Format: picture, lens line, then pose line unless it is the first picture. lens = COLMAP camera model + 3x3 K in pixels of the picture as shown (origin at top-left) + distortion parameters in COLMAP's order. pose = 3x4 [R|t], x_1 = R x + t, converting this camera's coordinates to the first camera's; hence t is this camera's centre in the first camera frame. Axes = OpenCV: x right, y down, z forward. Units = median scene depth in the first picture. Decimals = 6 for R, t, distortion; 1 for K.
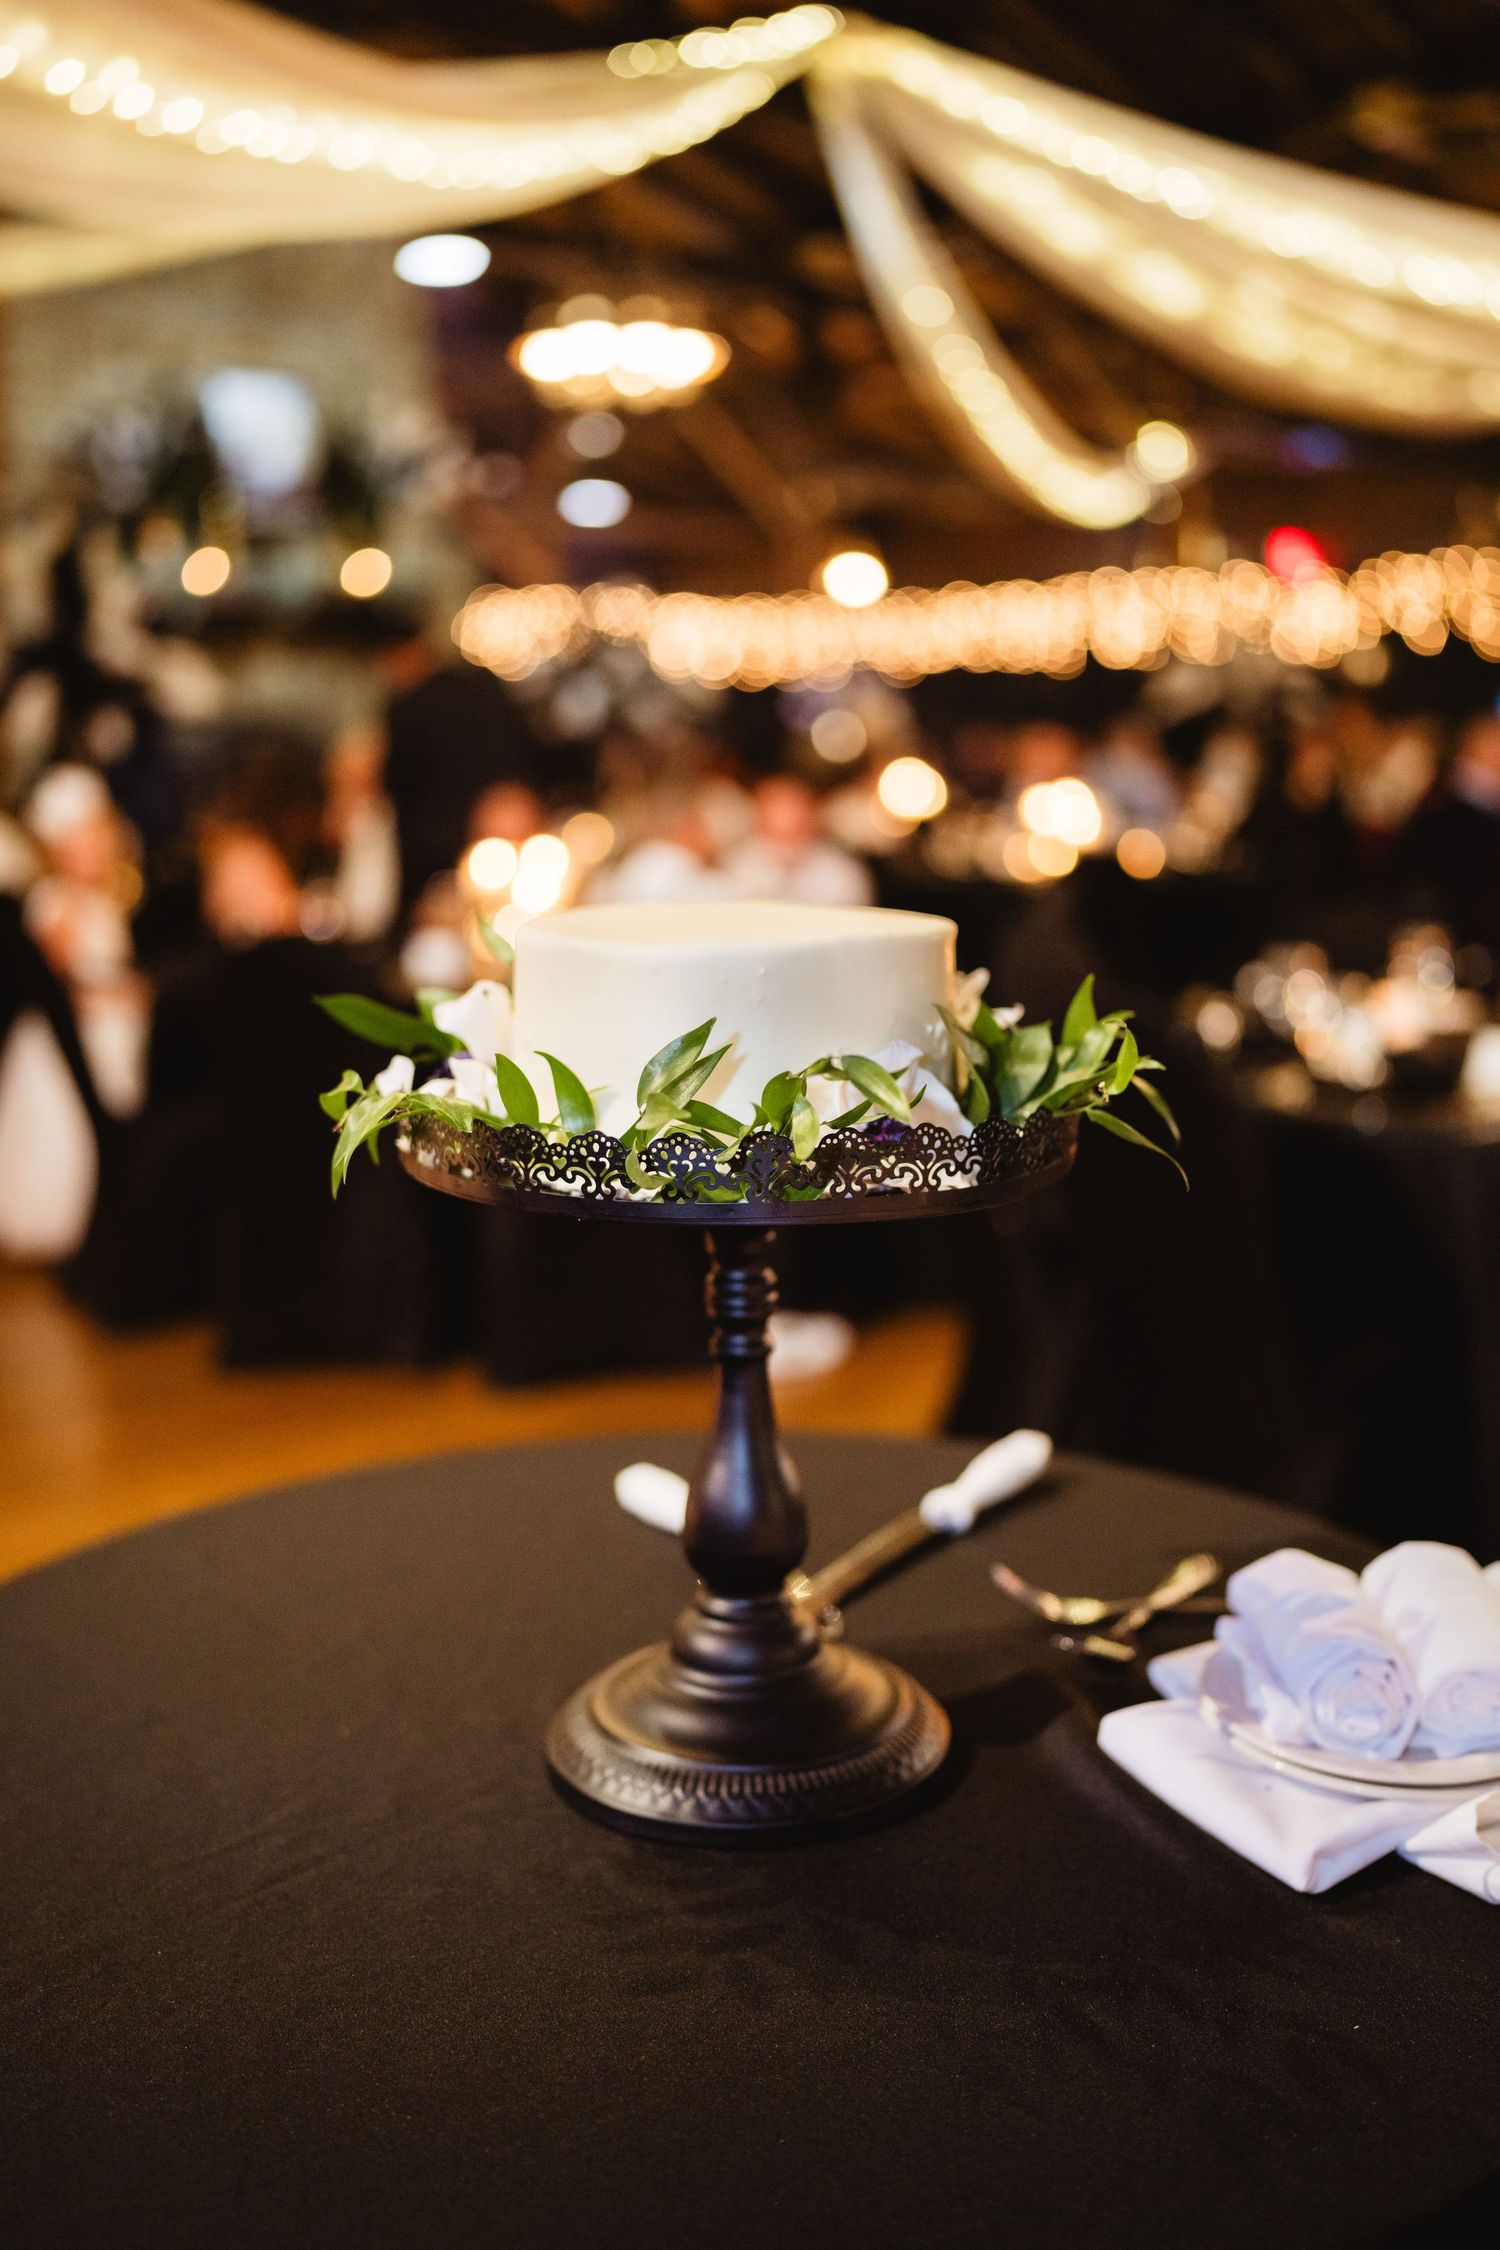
lens RADIAL K [[2267.0, 0, 750.3], [0, 2267.0, 1121.3], [0, 0, 1]] dist [0.007490, 0.000000]
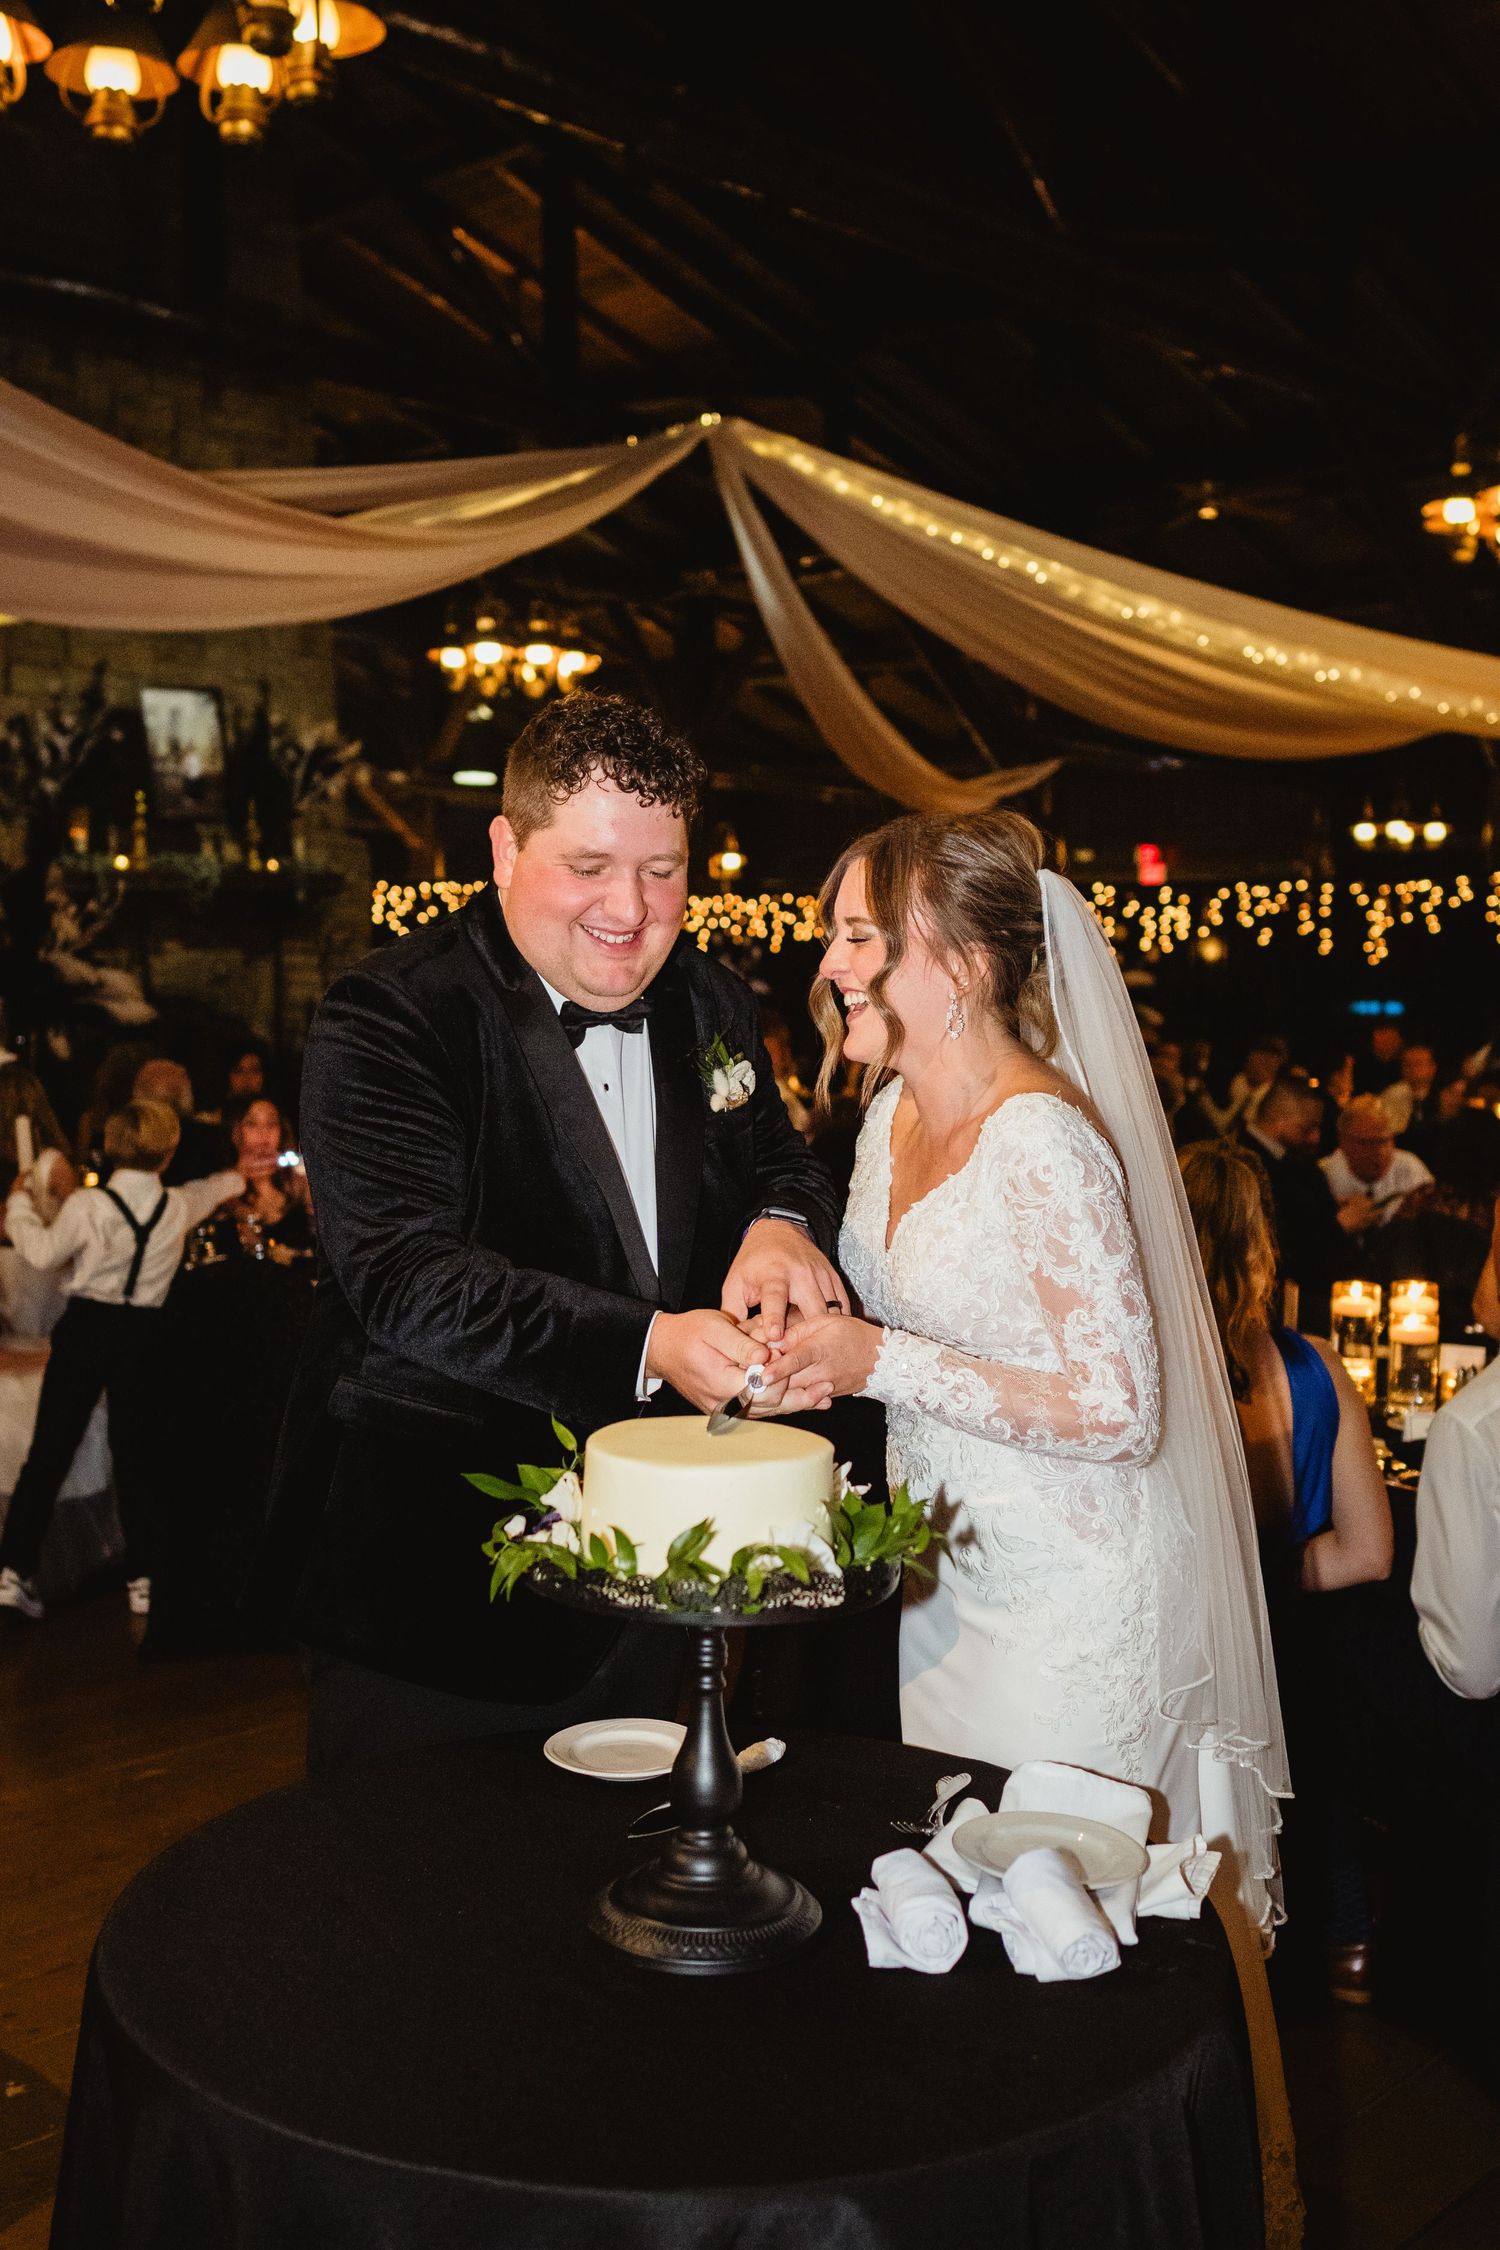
lens RADIAL K [[2327.5, 0, 750.0], [0, 2327.5, 1129.4], [0, 0, 1]] dist [-0.017120, 0.000000]
pose [[0.998062, 0.023529, 0.057613, -0.091244], [-0.017523, 0.994568, -0.102605, -0.152730], [-0.059714, 0.101396, 0.993052, -0.884364]]
